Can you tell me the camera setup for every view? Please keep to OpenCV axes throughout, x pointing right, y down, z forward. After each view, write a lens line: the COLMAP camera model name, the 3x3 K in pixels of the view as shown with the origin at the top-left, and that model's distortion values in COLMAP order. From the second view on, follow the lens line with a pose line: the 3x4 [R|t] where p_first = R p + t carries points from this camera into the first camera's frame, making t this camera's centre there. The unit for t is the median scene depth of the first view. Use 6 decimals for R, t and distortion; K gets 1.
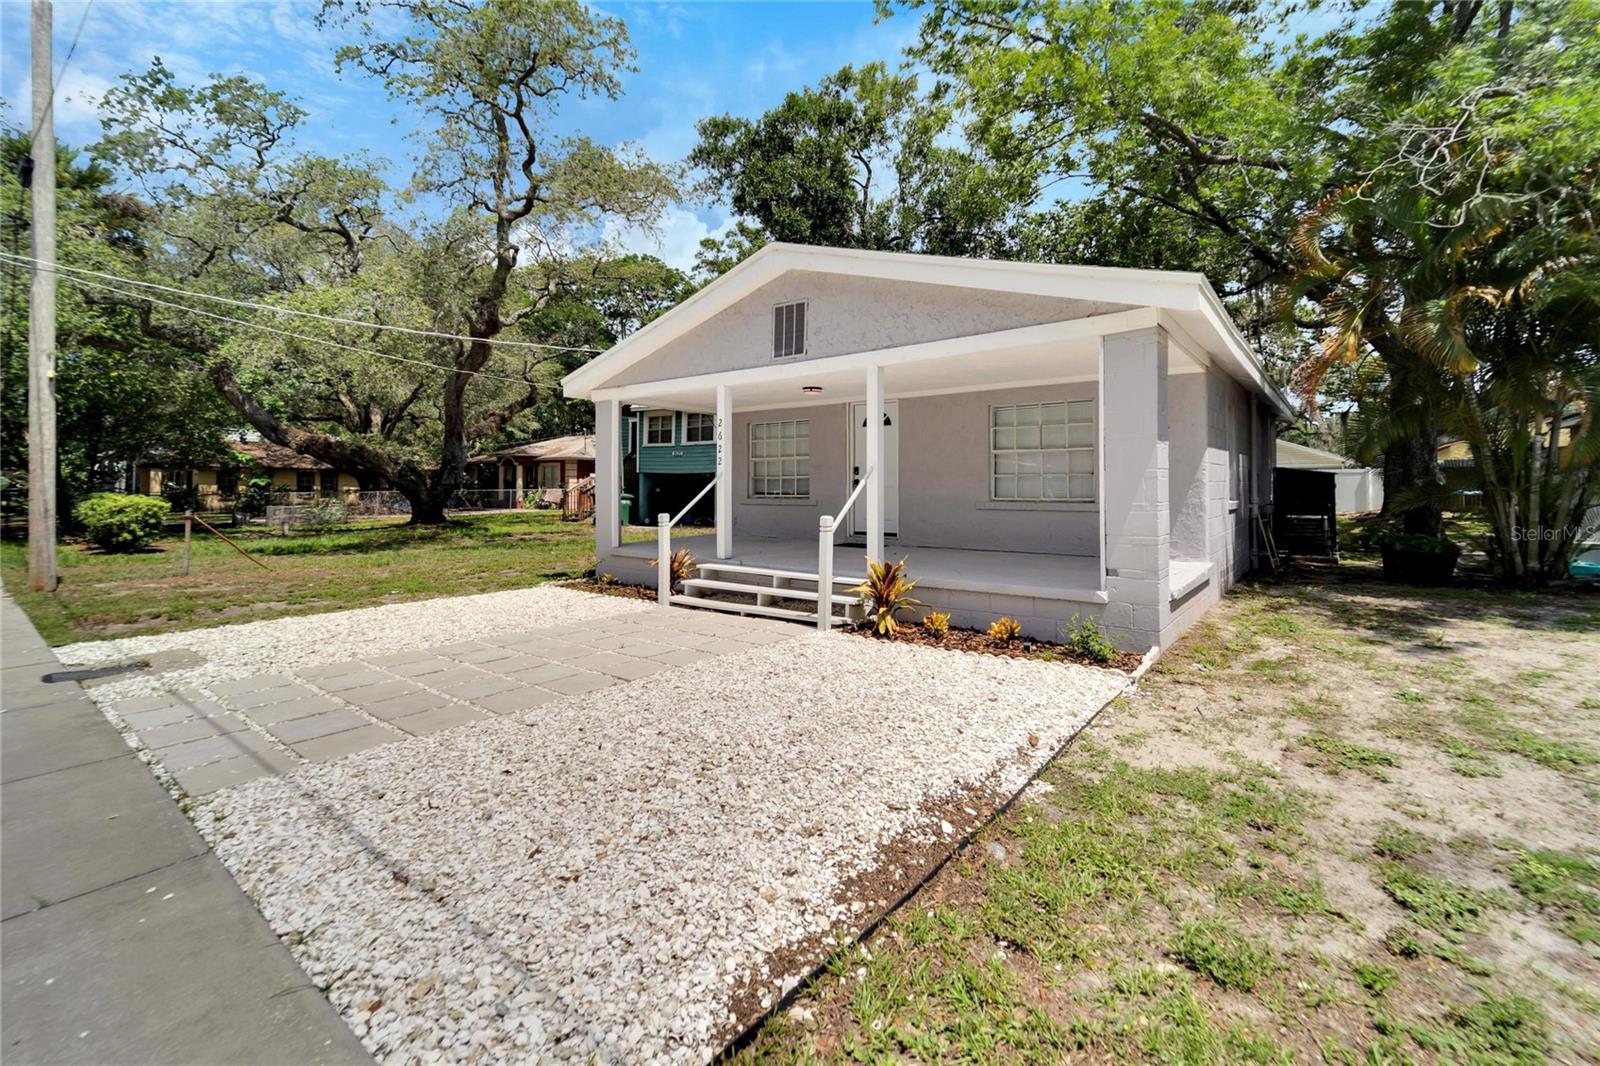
lens RADIAL K [[692.3, 0, 808.2], [0, 692.3, 484.3], [0, 0, 1]] dist [0.001099, -0.000036]
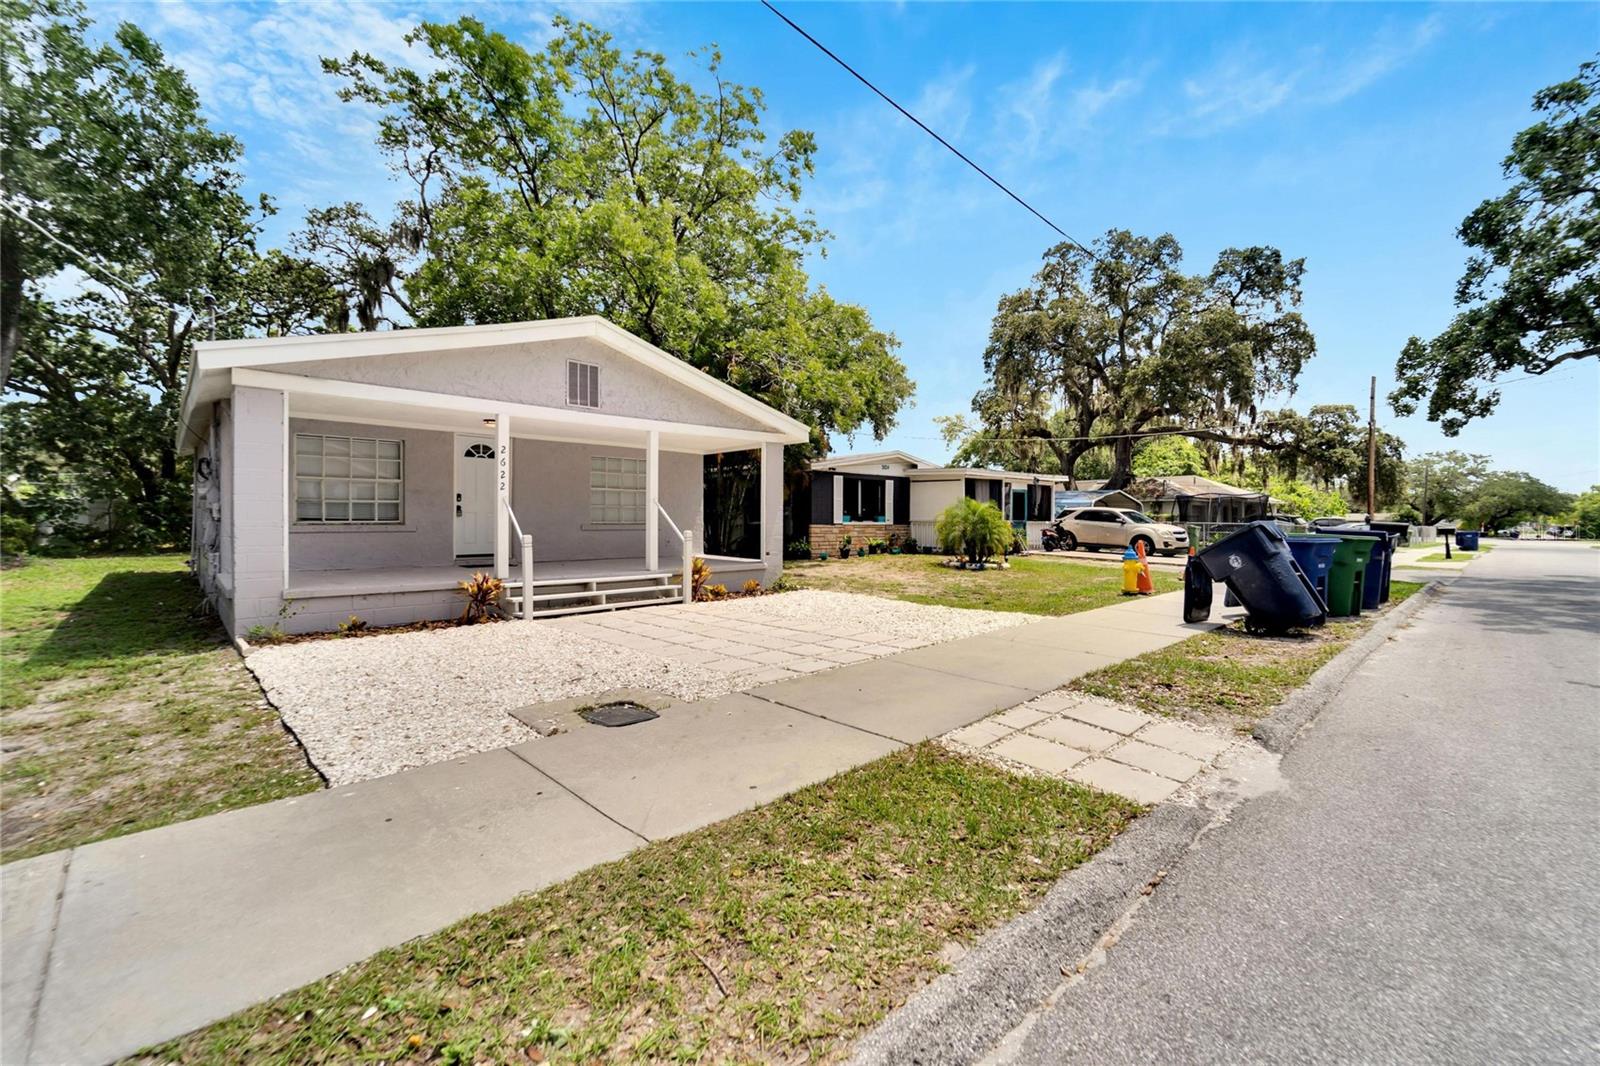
lens RADIAL K [[643.8, 0, 848.9], [0, 643.8, 521.8], [0, 0, 1]] dist [0.000128, -0.000041]
pose [[0.085229, -0.000590, 0.996361, -1.063361], [-0.002887, 0.999995, 0.000839, 0.018936], [-0.996357, -0.002948, 0.085227, 0.401318]]
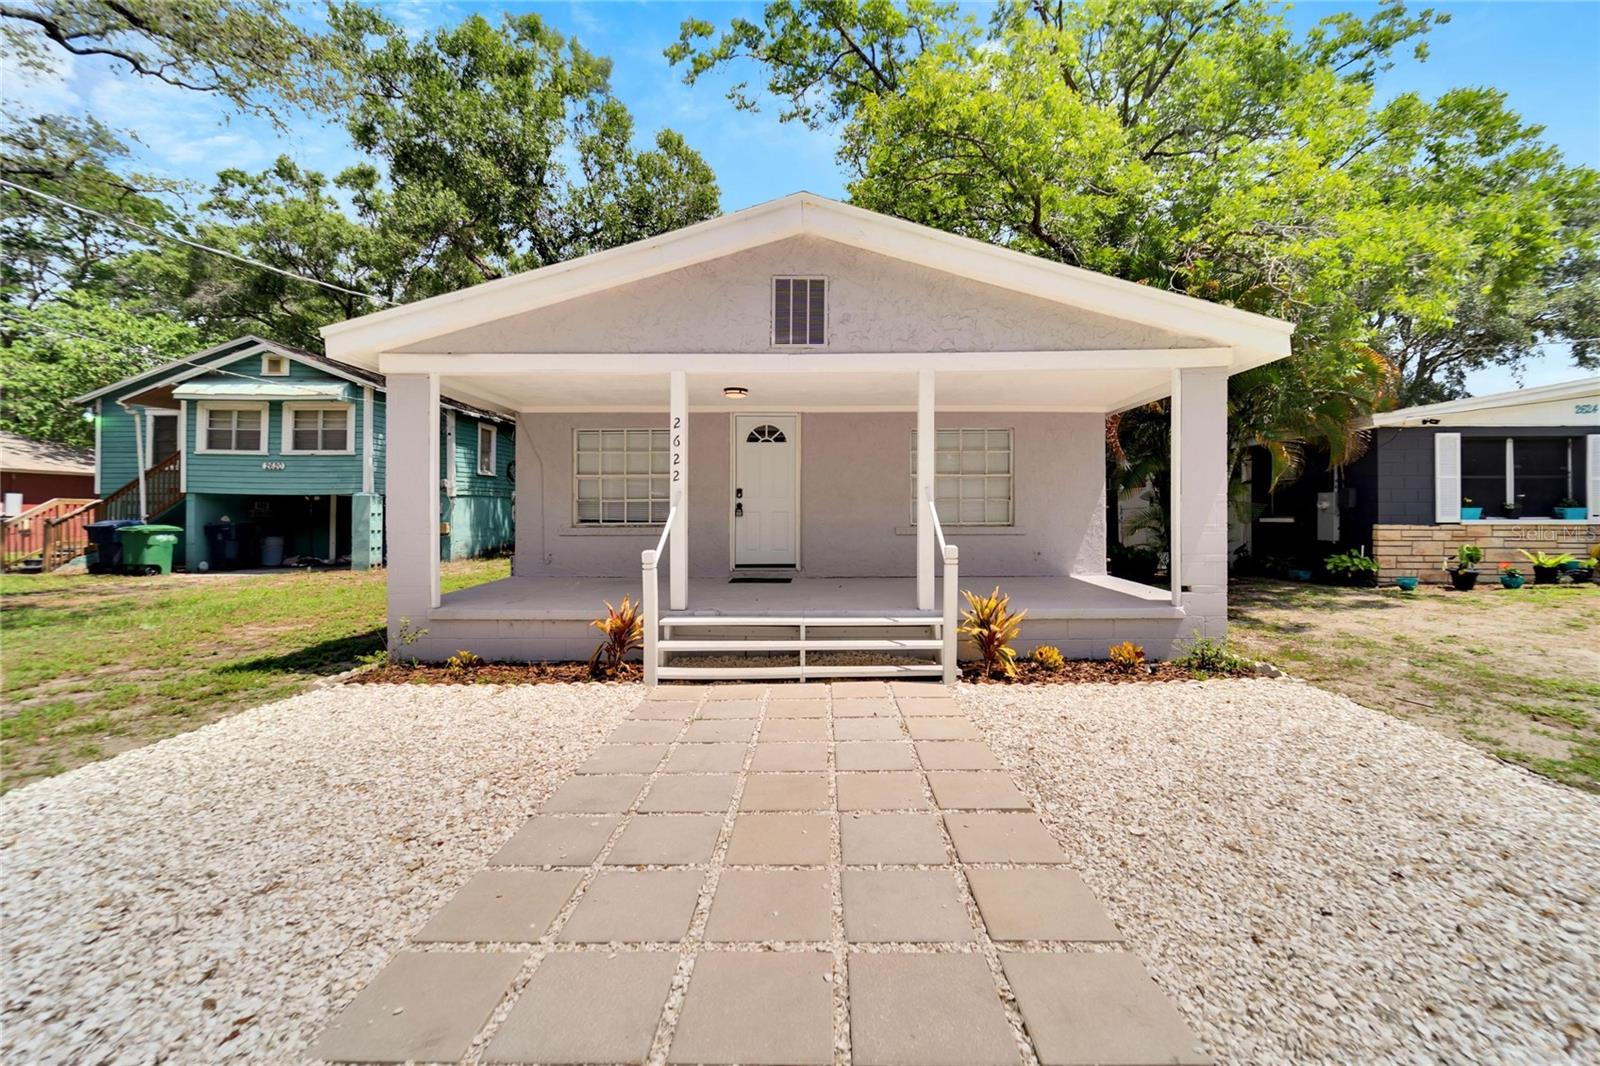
lens RADIAL K [[684.3, 0, 773.4], [0, 684.3, 508.5], [0, 0, 1]] dist [-0.001578, -0.000543]
pose [[0.795837, 0.003596, 0.605500, -0.490639], [0.000423, 0.999979, -0.006495, 0.006211], [-0.605511, 0.005425, 0.795819, 0.372543]]
